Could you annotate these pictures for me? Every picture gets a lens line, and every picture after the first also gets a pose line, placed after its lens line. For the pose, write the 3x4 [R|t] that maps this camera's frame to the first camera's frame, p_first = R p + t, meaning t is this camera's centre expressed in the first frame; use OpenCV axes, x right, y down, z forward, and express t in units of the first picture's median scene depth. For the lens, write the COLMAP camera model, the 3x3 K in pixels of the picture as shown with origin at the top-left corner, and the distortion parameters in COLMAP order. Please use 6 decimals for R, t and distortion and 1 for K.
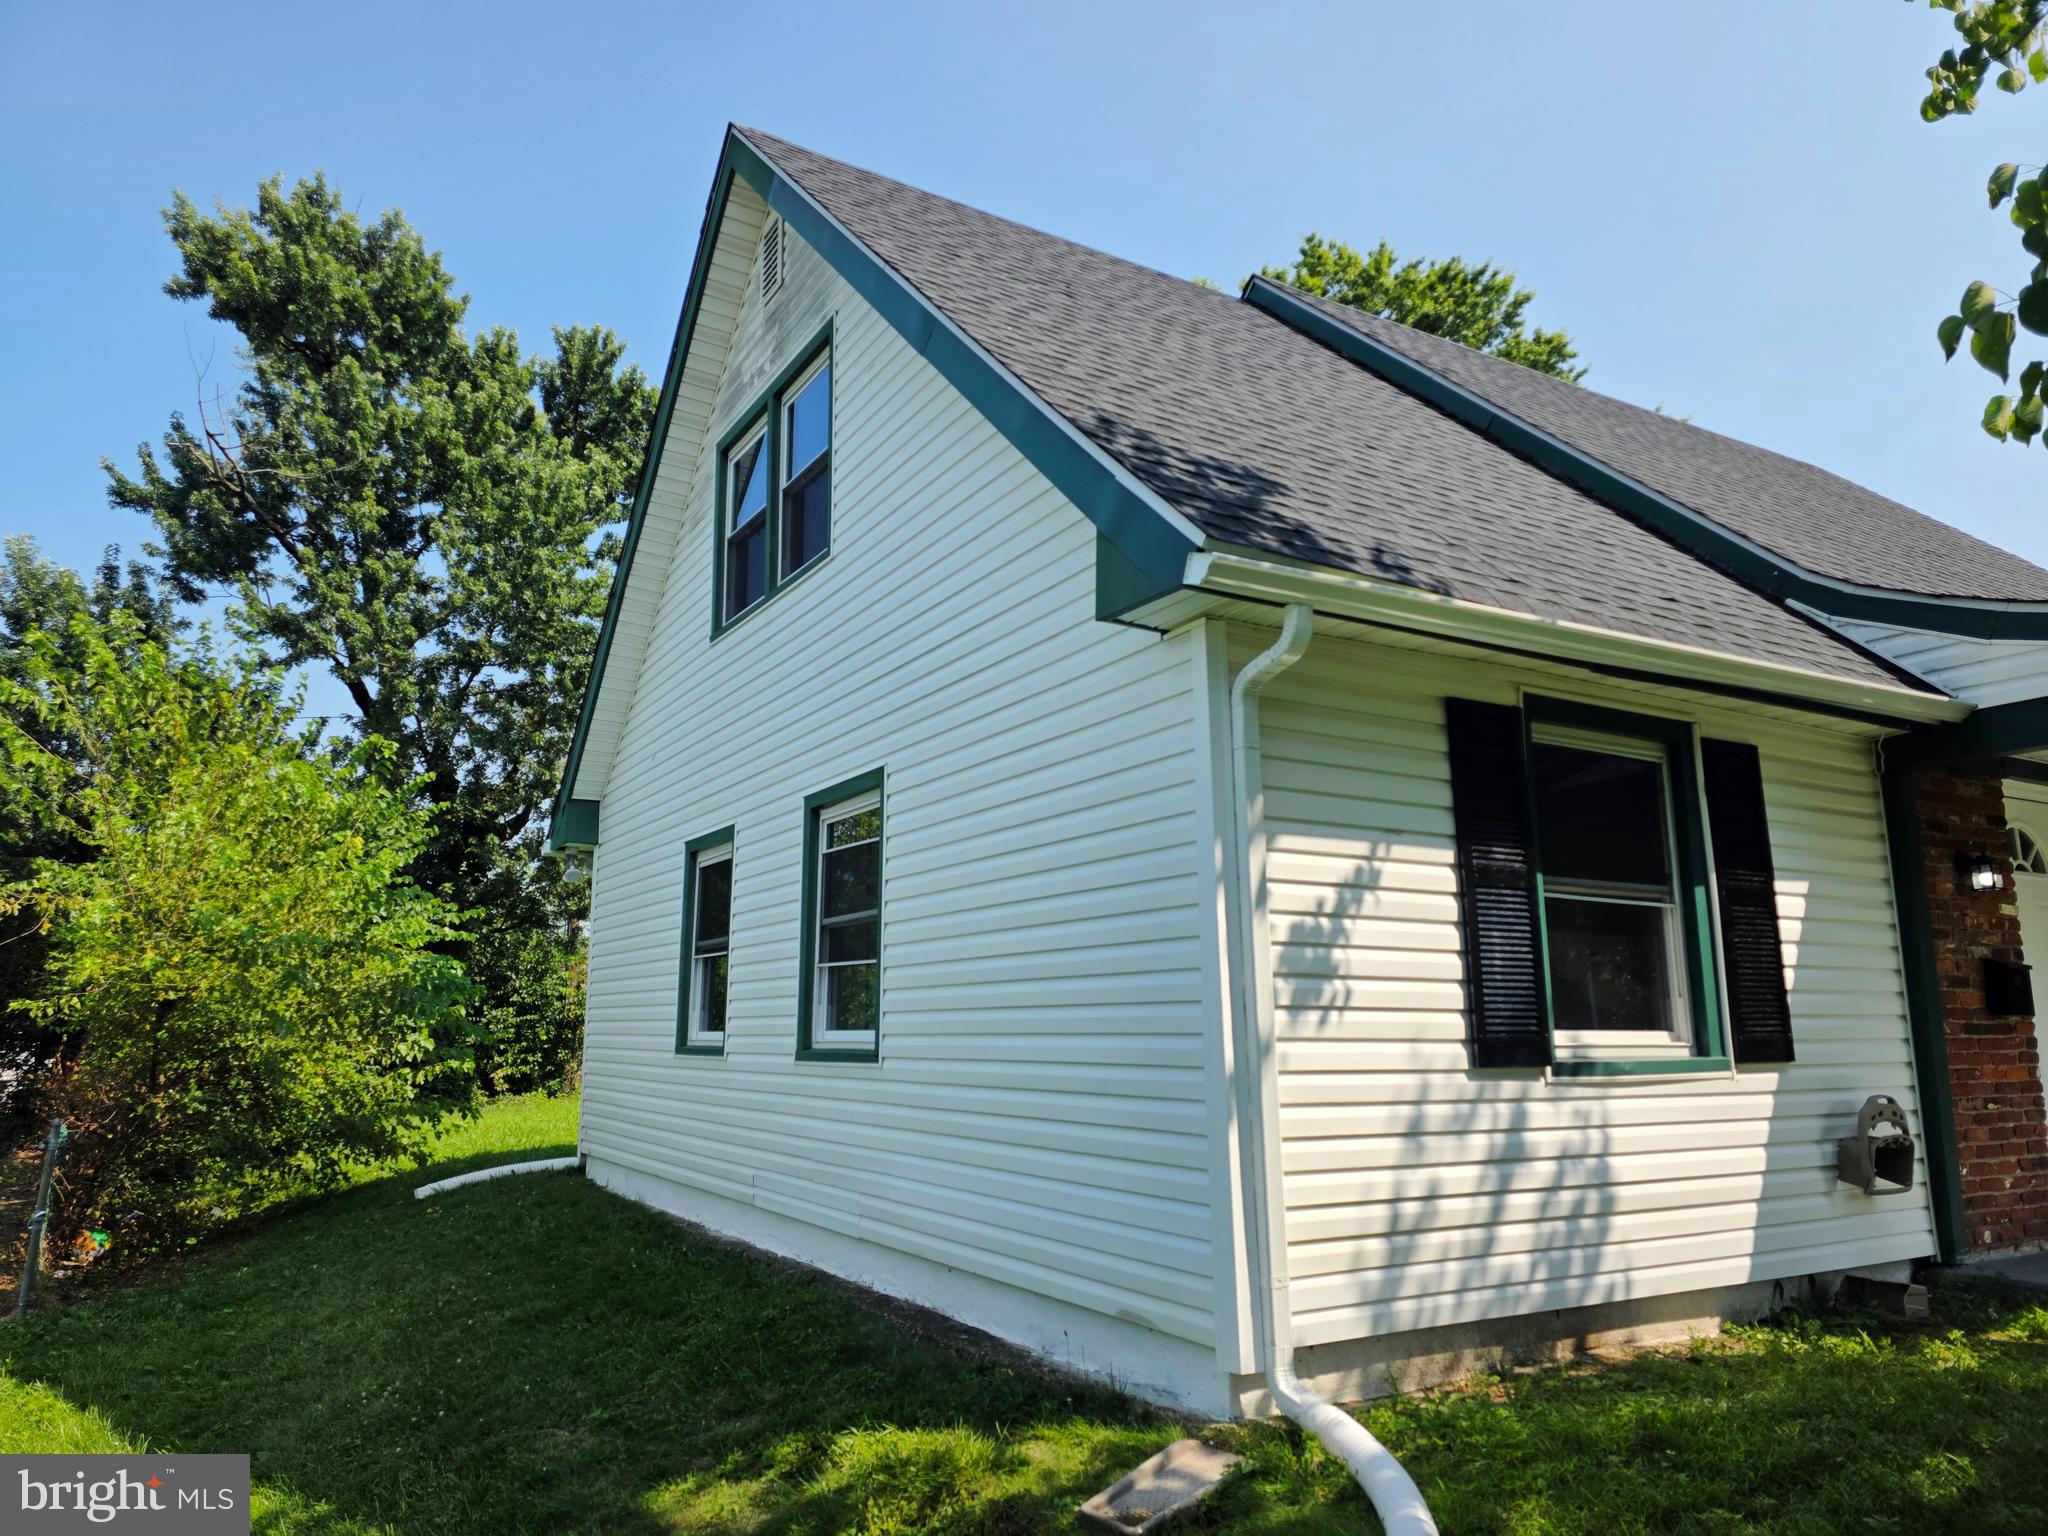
lens RADIAL K [[1355.4, 0, 1022.5], [0, 1355.4, 754.1], [0, 0, 1]] dist [-0.012198, -0.012830]
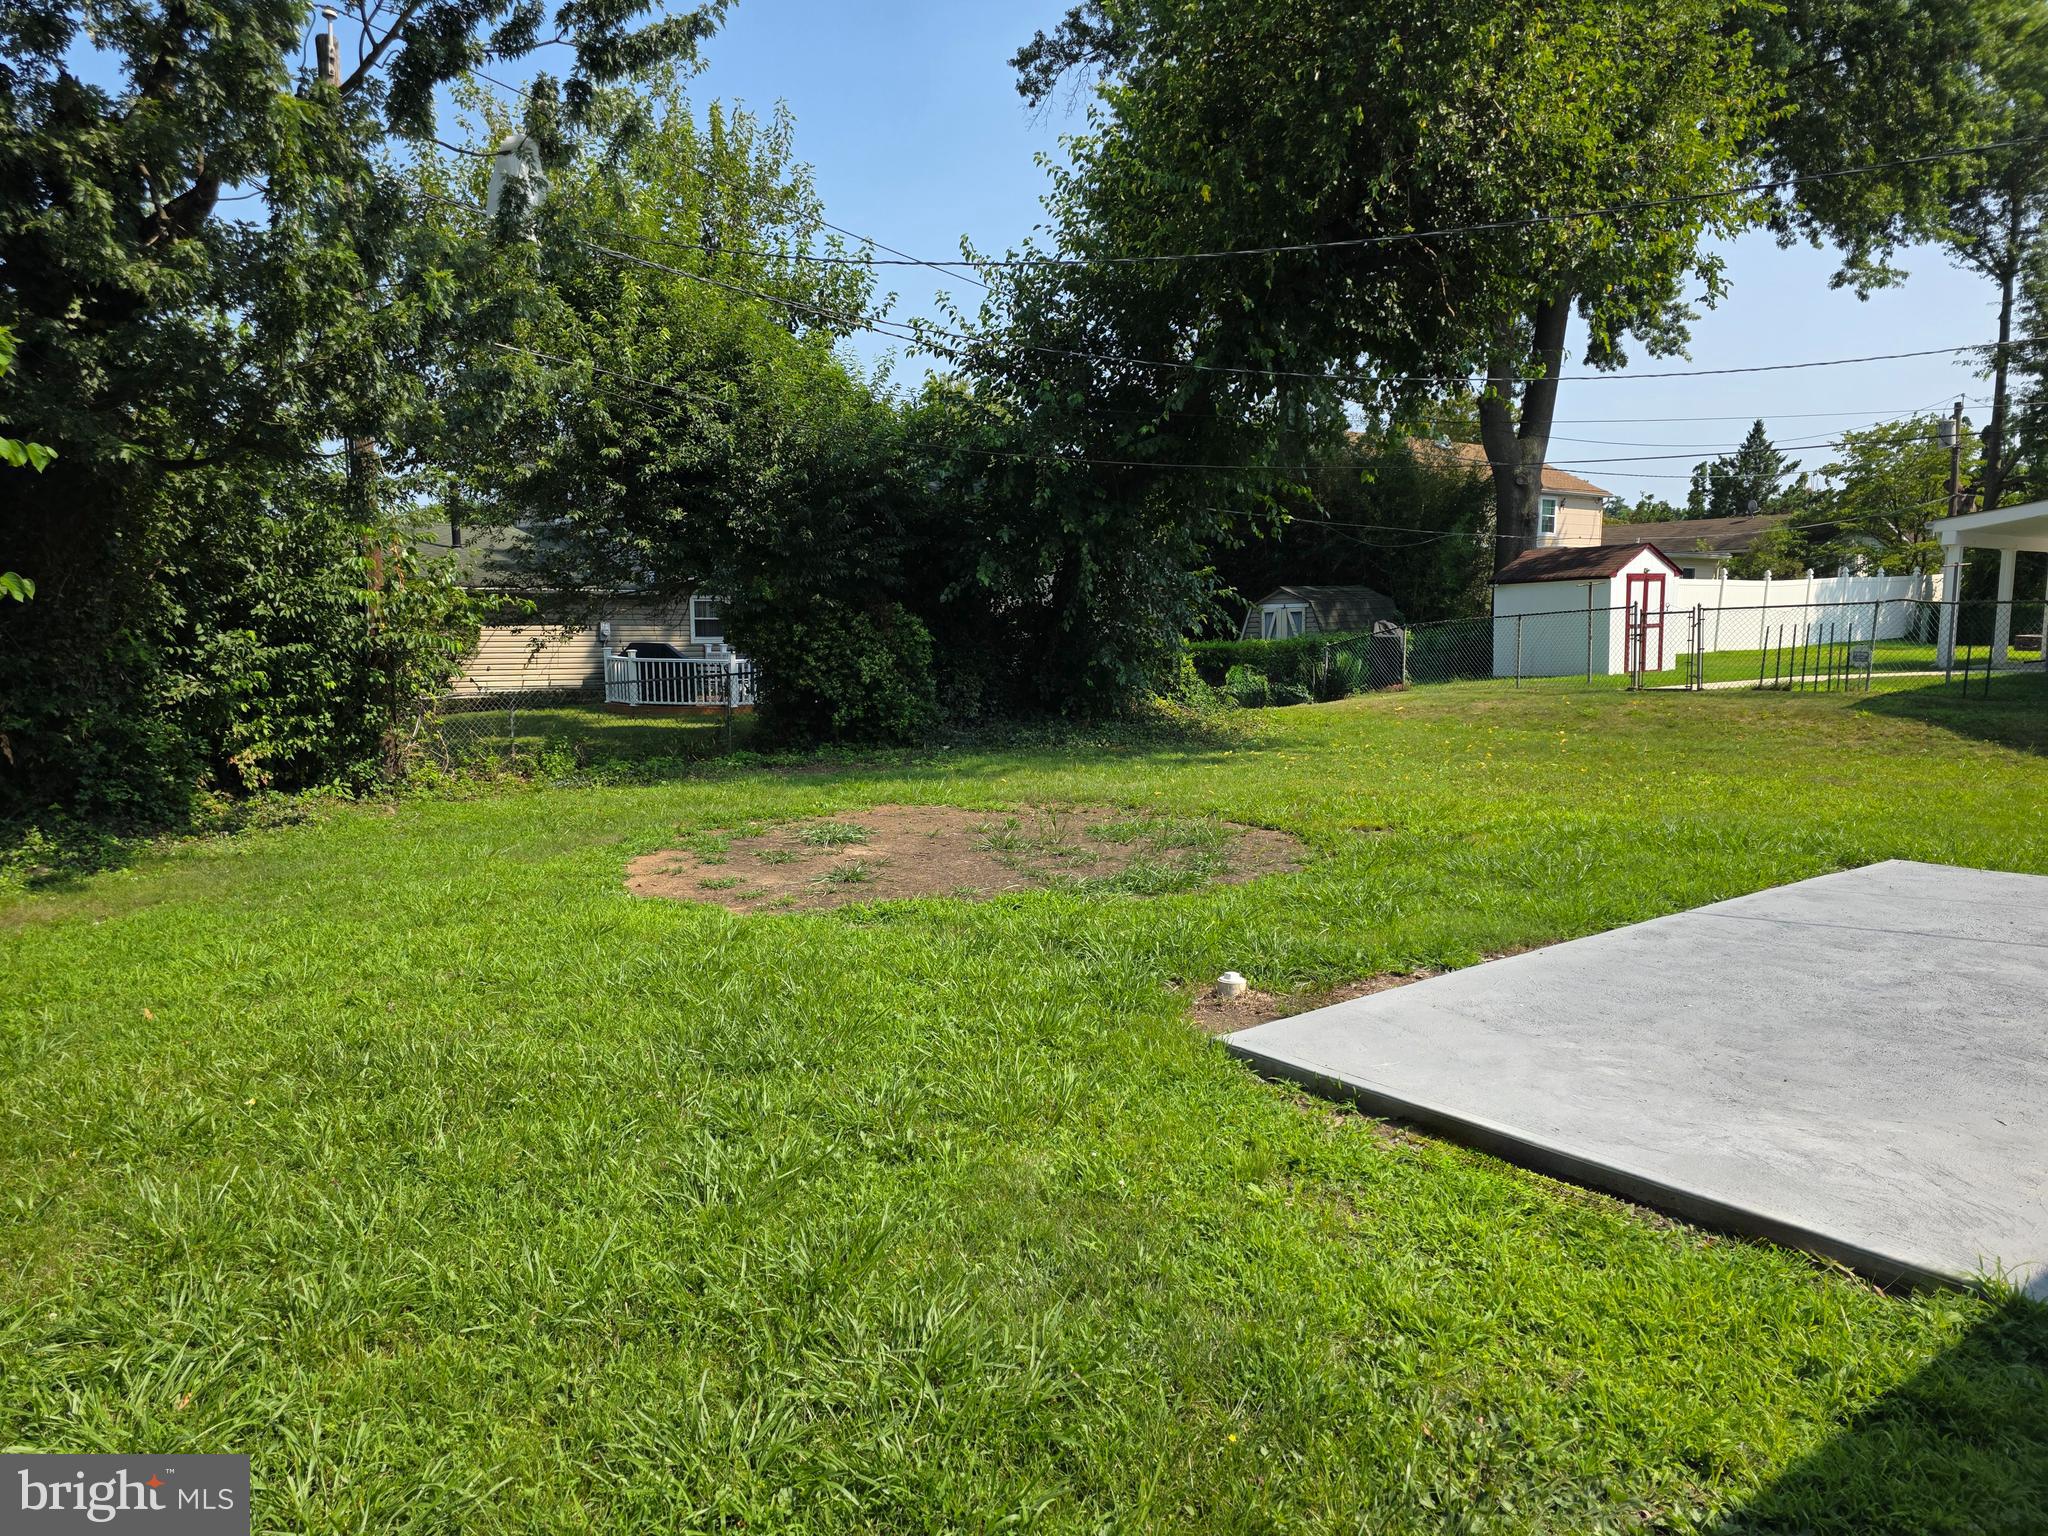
lens RADIAL K [[1355.4, 0, 1026.7], [0, 1355.4, 777.6], [0, 0, 1]] dist [-0.012198, -0.012830]
pose [[0.993322, -0.013107, 0.114626, -0.150444], [-0.023544, 0.949589, 0.312612, 0.076308], [-0.112945, -0.313223, 0.942939, 0.475465]]
